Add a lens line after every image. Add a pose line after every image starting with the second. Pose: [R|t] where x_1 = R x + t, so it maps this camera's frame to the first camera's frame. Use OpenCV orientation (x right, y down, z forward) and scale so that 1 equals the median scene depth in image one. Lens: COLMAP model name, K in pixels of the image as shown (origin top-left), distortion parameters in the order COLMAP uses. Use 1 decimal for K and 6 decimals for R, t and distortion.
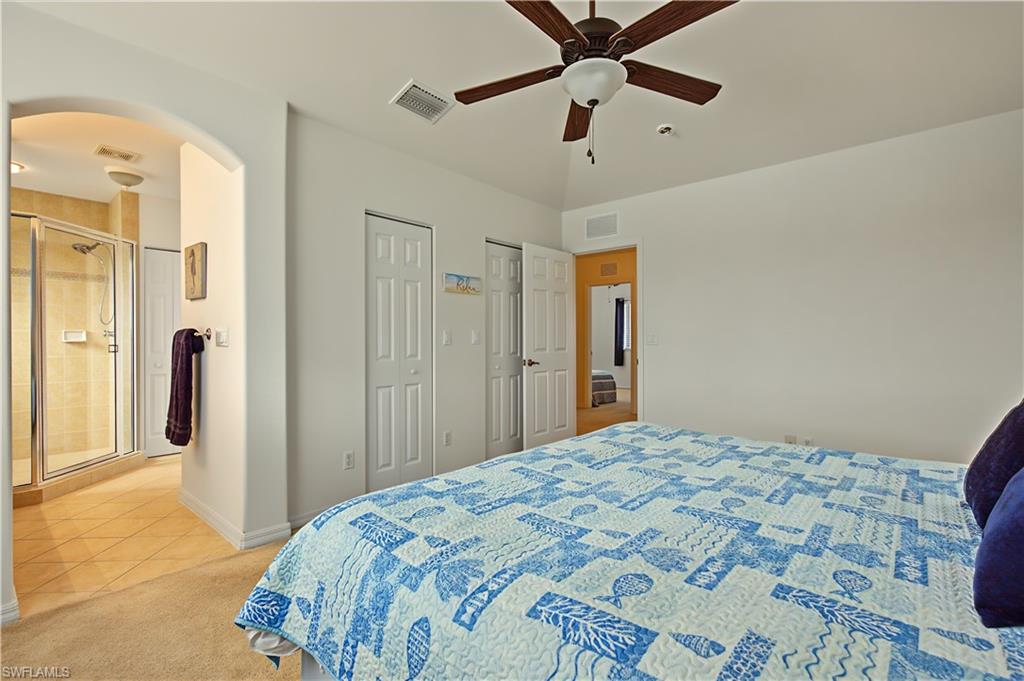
lens RADIAL K [[466.2, 0, 512.0], [0, 466.2, 340.5], [0, 0, 1]] dist [0.002536, 0.000540]
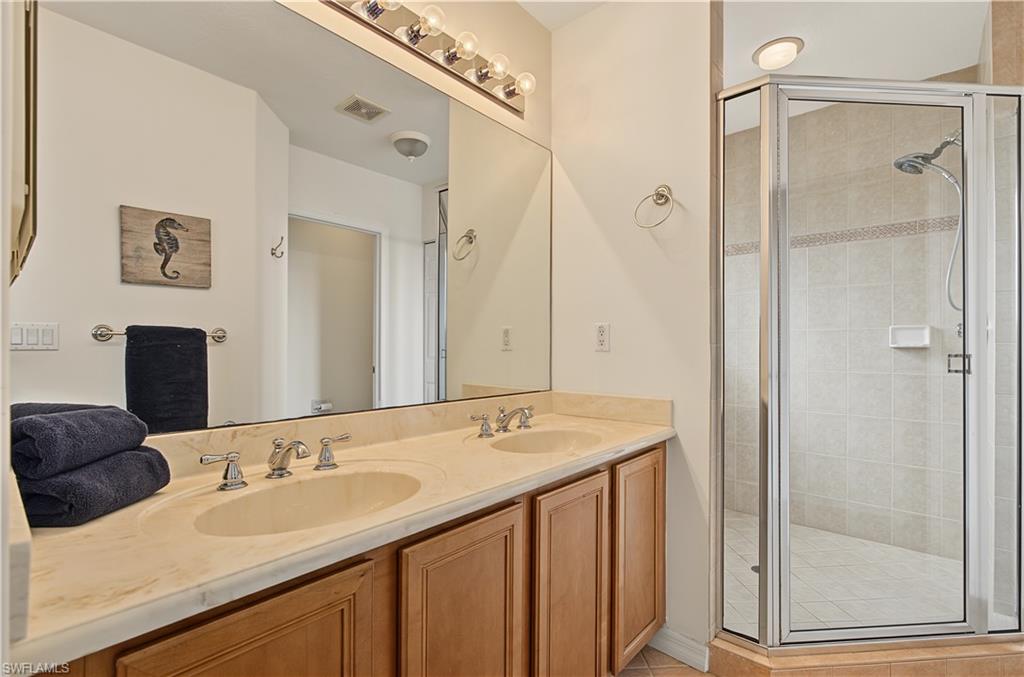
lens RADIAL K [[466.2, 0, 512.0], [0, 466.2, 338.5], [0, 0, 1]] dist [0.002536, 0.000540]
pose [[0.017200, -0.008964, -0.999812, -0.397922], [-0.007553, 0.999930, -0.009095, 0.001842], [0.999824, 0.007708, 0.017131, 0.528783]]
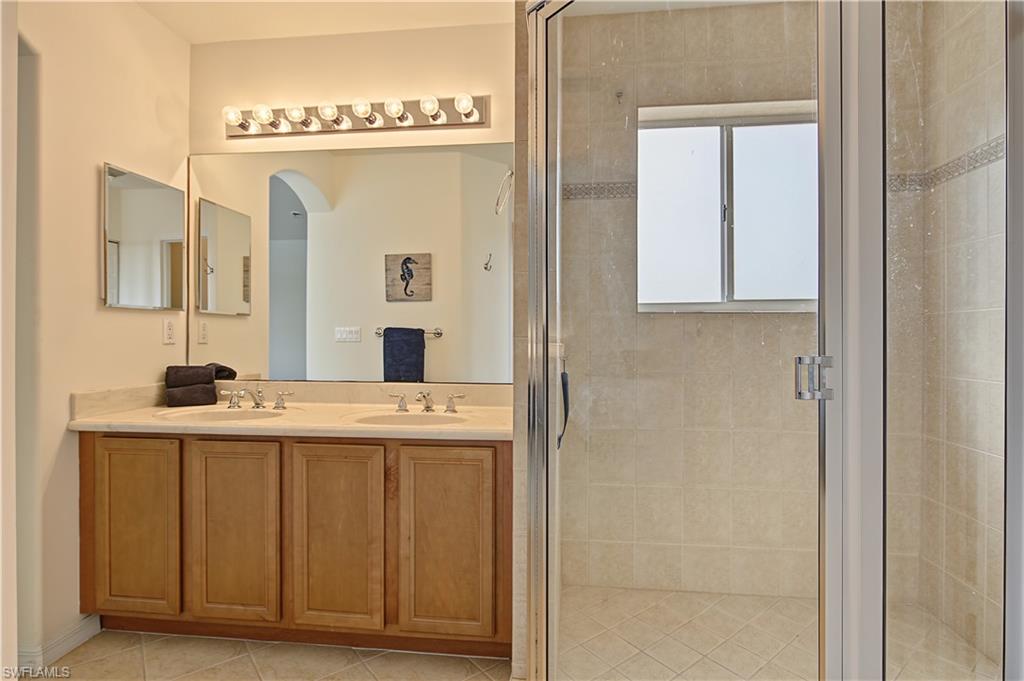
lens RADIAL K [[496.4, 0, 512.0], [0, 496.4, 340.5], [0, 0, 1]] dist [-0.001523, -0.000230]
pose [[-0.811463, 0.002455, -0.584398, -0.567547], [-0.003585, 0.999951, 0.009178, 0.001218], [0.584392, 0.009543, -0.811415, 0.960165]]
